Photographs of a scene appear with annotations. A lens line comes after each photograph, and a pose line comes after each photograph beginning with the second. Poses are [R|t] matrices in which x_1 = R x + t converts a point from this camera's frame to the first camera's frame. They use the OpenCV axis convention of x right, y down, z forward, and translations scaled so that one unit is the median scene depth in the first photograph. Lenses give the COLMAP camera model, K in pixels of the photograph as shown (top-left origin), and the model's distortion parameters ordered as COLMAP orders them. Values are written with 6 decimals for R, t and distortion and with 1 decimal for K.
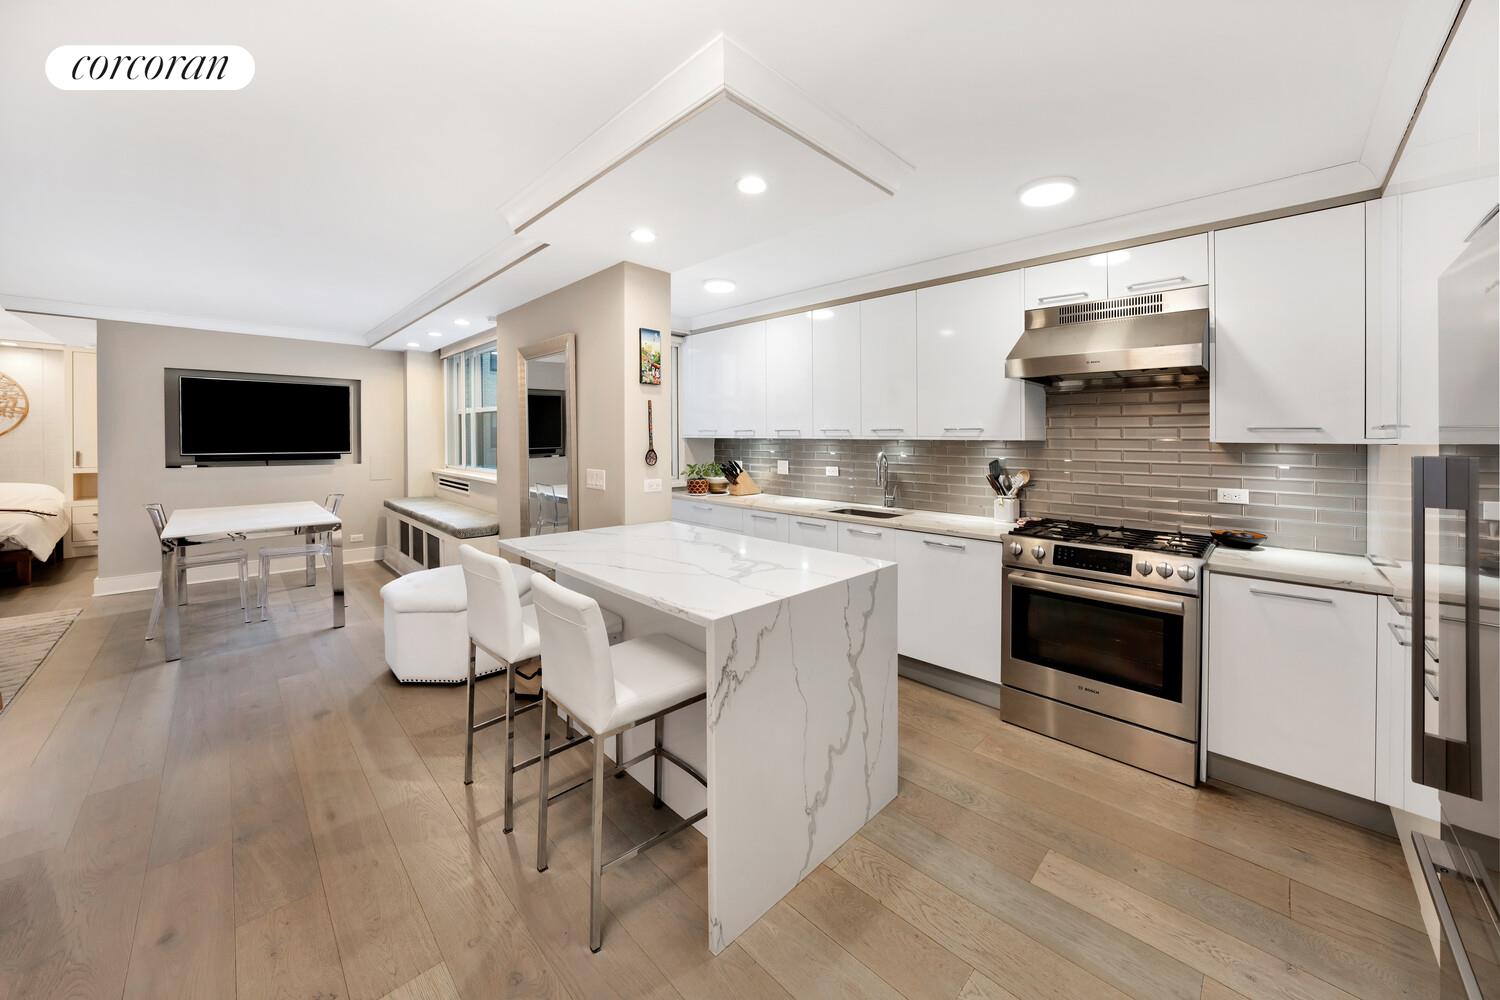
lens RADIAL K [[530.3, 0, 749.9], [0, 530.3, 437.5], [0, 0, 1]] dist [-0.000122, 0.000055]
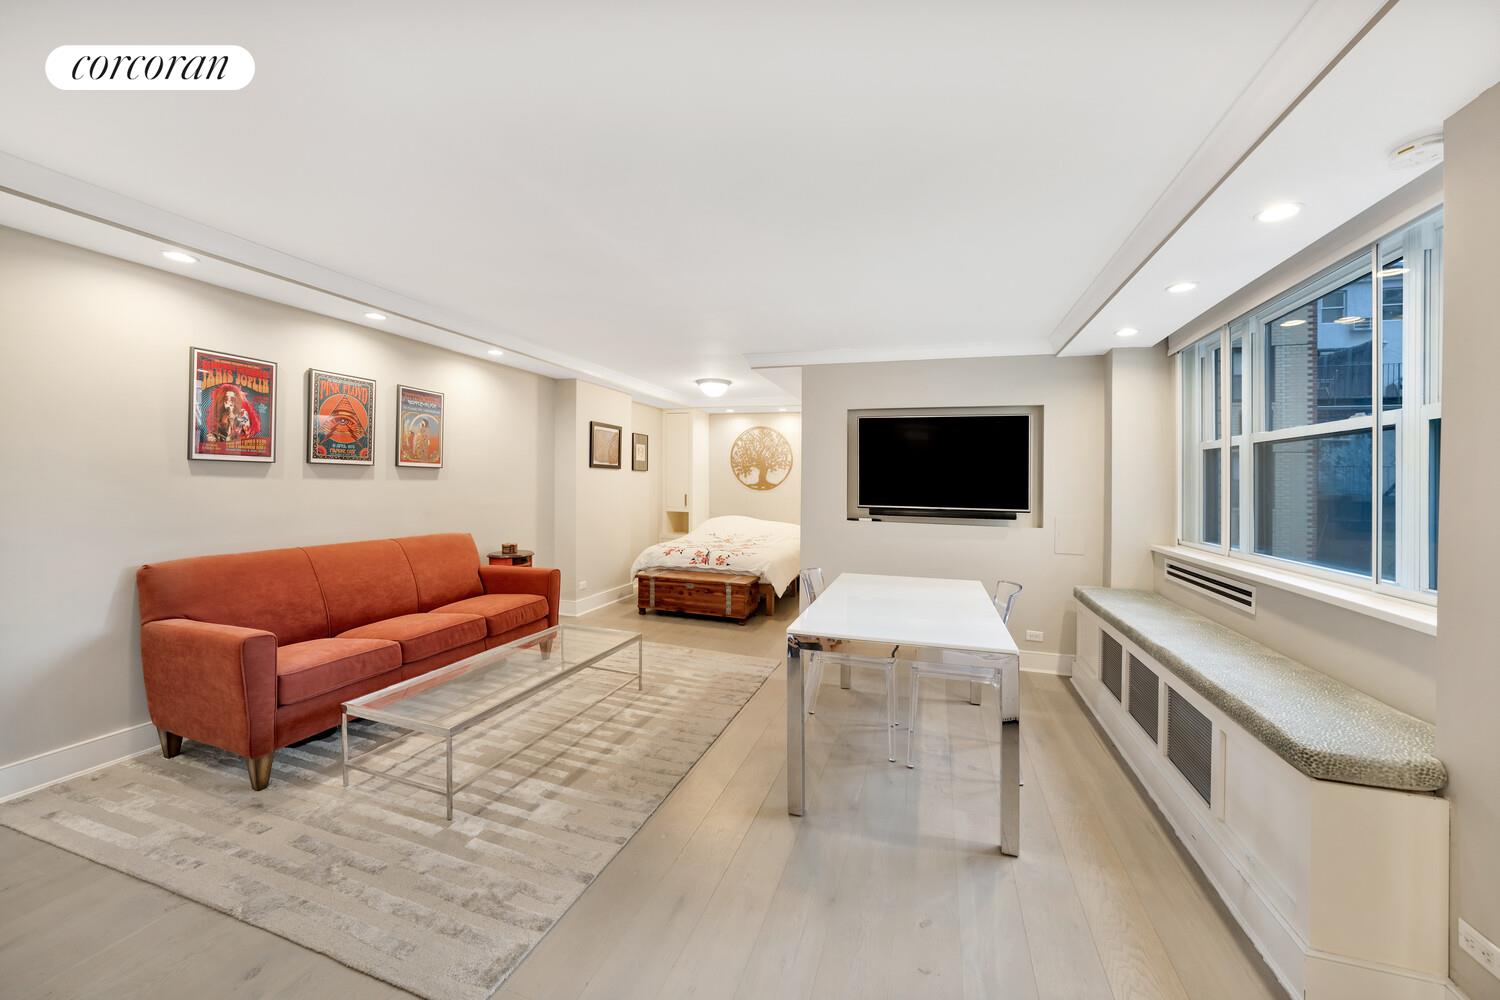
lens RADIAL K [[554.7, 0, 752.8], [0, 554.7, 482.4], [0, 0, 1]] dist [-0.002156, -0.000057]
pose [[0.456315, 0.002737, -0.889814, -0.277180], [-0.015533, 0.999867, -0.004890, 0.000085], [0.889683, 0.016053, 0.456297, 0.354226]]
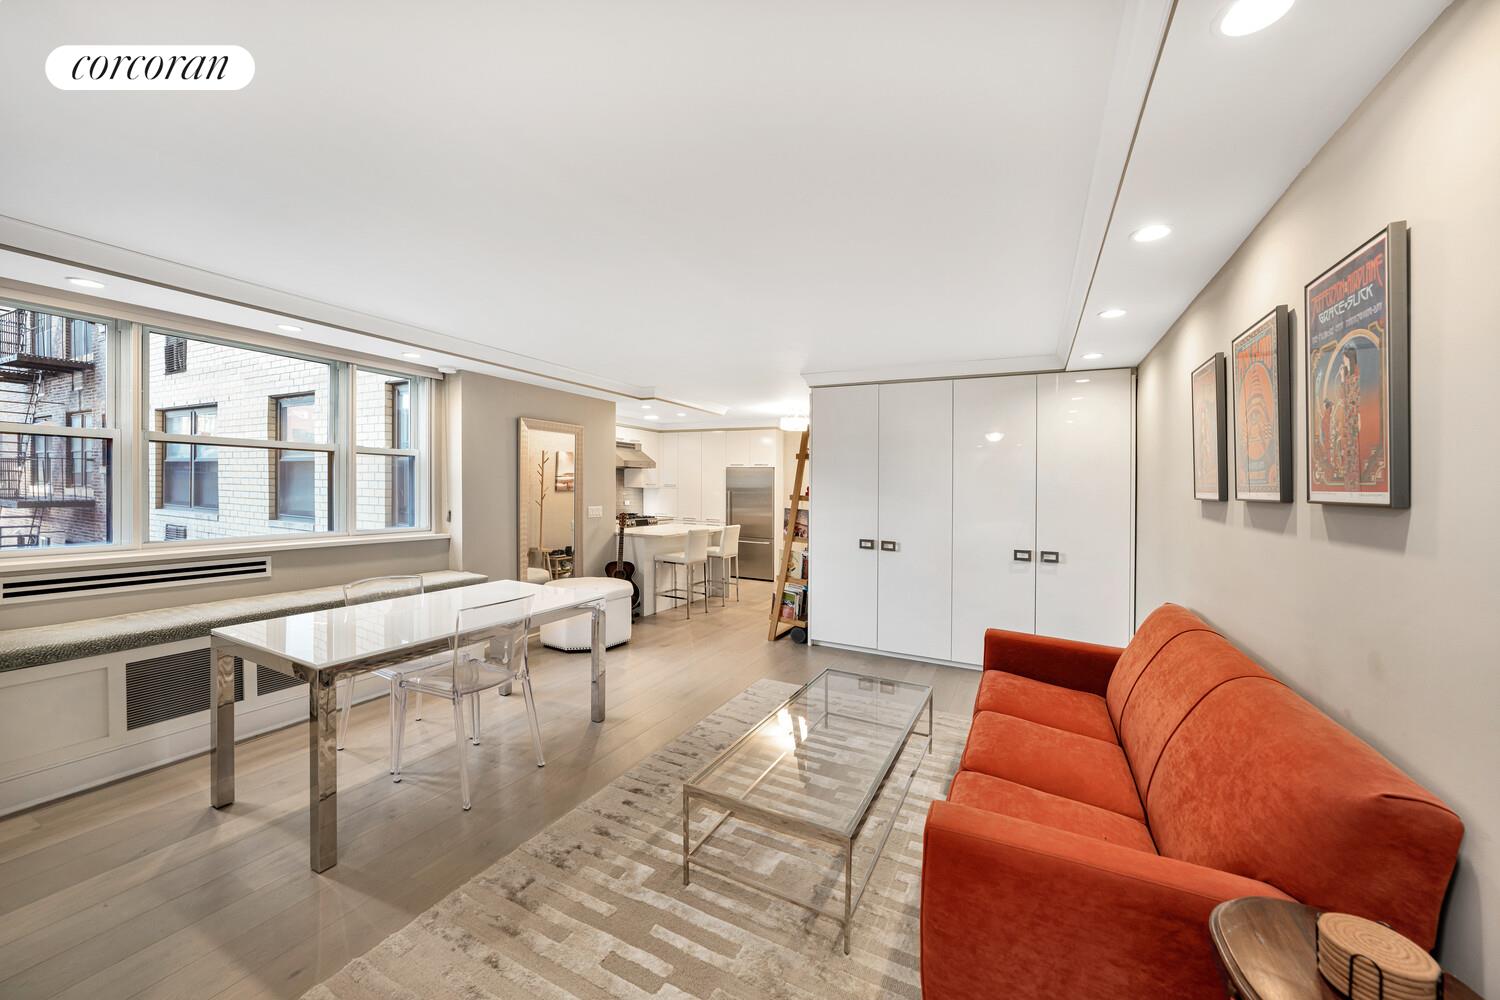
lens RADIAL K [[554.7, 0, 752.8], [0, 554.7, 482.4], [0, 0, 1]] dist [-0.002156, -0.000057]
pose [[-0.303466, -0.007305, 0.952814, -1.234559], [-0.021534, 0.999768, 0.000807, -0.017073], [-0.952599, -0.020273, -0.303553, 0.602482]]
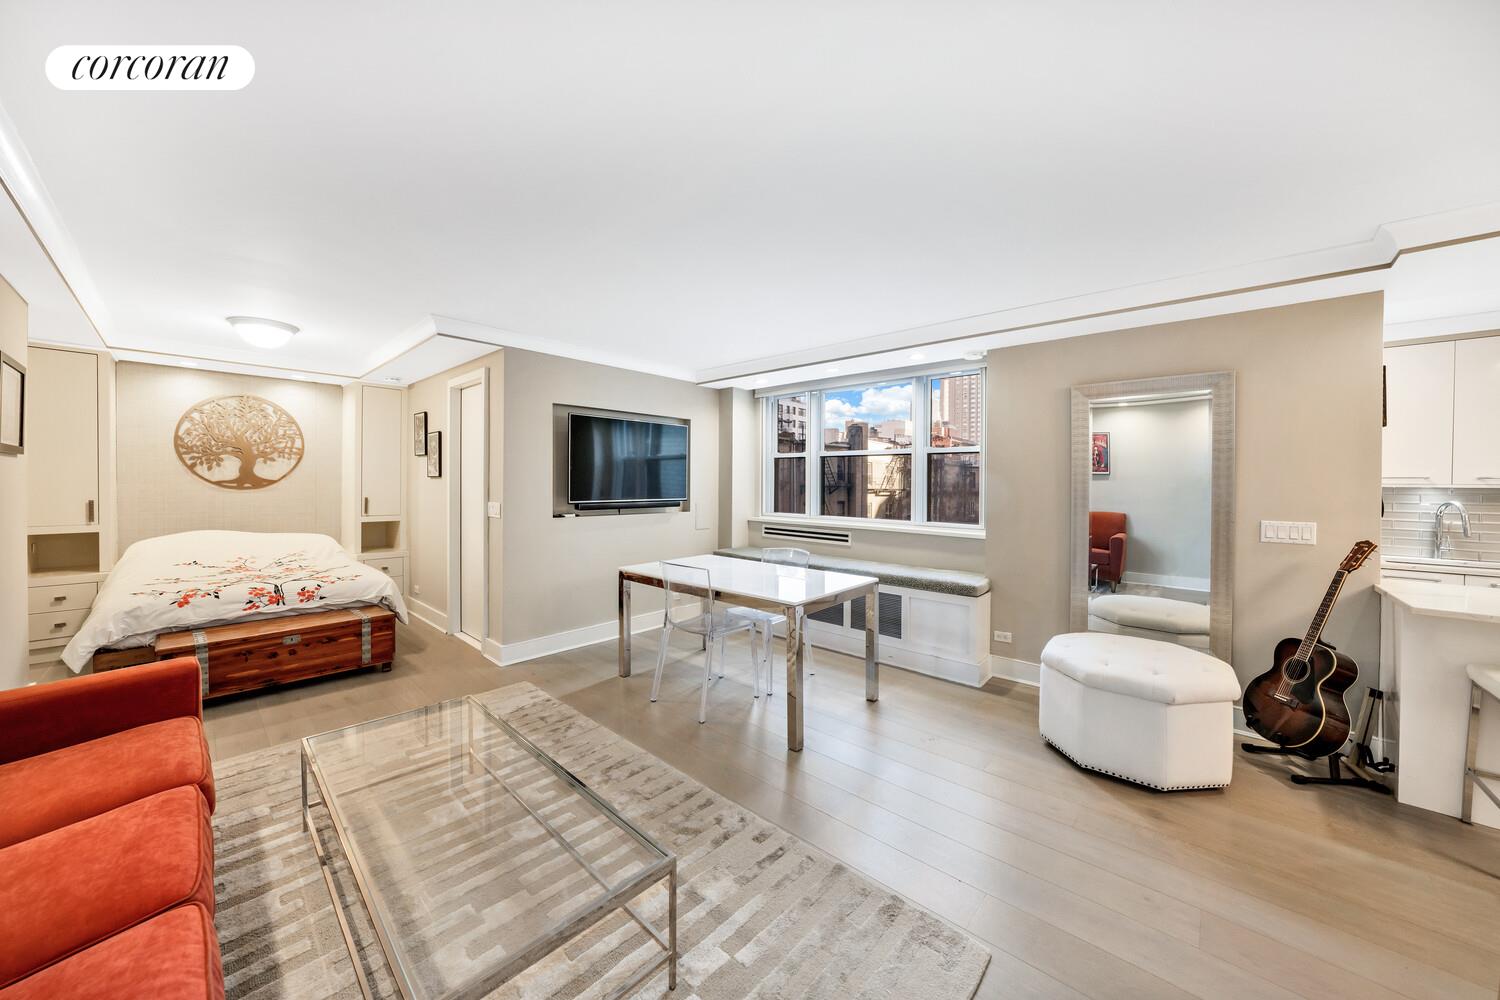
lens RADIAL K [[523.5, 0, 743.3], [0, 523.5, 482.7], [0, 0, 1]] dist [-0.000115, 0.000002]
pose [[0.999572, 0.002442, 0.029139, -0.684778], [-0.002536, 0.999992, 0.003185, -0.003525], [-0.029131, -0.003258, 0.999570, 0.101254]]
